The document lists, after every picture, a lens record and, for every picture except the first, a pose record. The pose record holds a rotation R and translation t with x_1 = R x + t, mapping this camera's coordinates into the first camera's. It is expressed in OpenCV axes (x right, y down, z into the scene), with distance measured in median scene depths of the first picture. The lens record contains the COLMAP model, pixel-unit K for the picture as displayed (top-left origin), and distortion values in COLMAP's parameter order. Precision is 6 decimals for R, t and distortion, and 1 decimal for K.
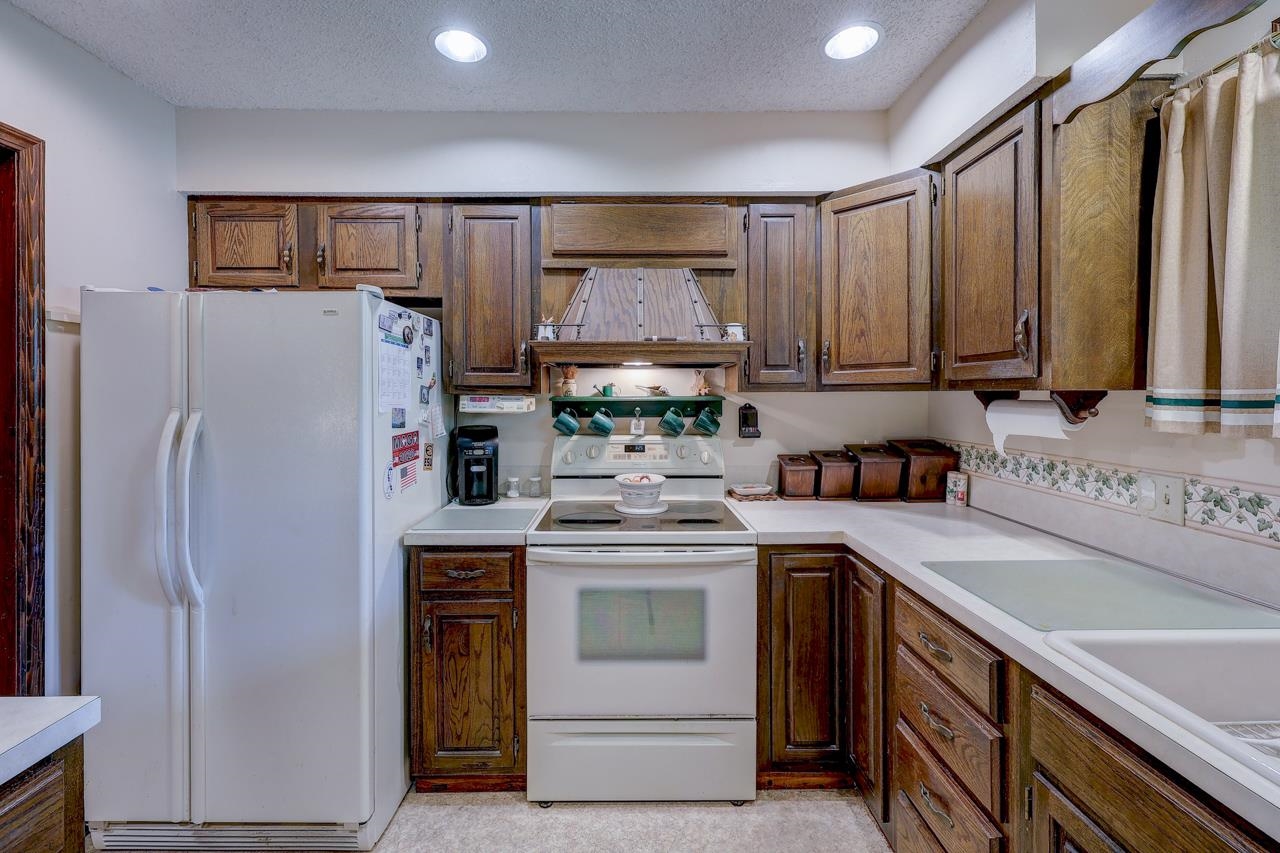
lens RADIAL K [[536.1, 0, 639.6], [0, 536.1, 394.7], [0, 0, 1]] dist [0.000117, -0.000024]
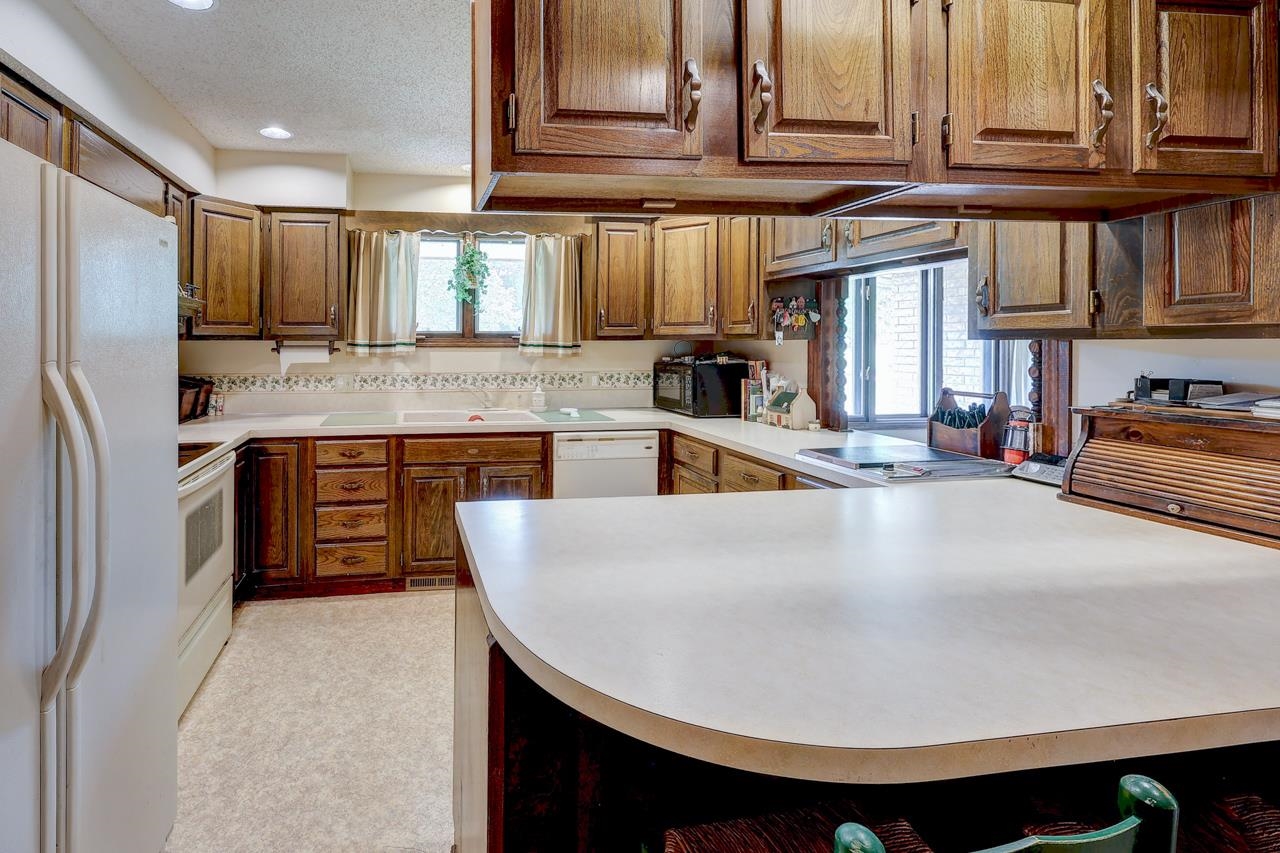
lens RADIAL K [[516.9, 0, 632.8], [0, 516.9, 419.0], [0, 0, 1]] dist [0.000313, -0.000018]
pose [[-0.385356, -0.136234, 0.912656, -1.725431], [-0.000016, 0.989043, 0.147630, -0.003297], [-0.922768, 0.056876, -0.381136, 0.653795]]
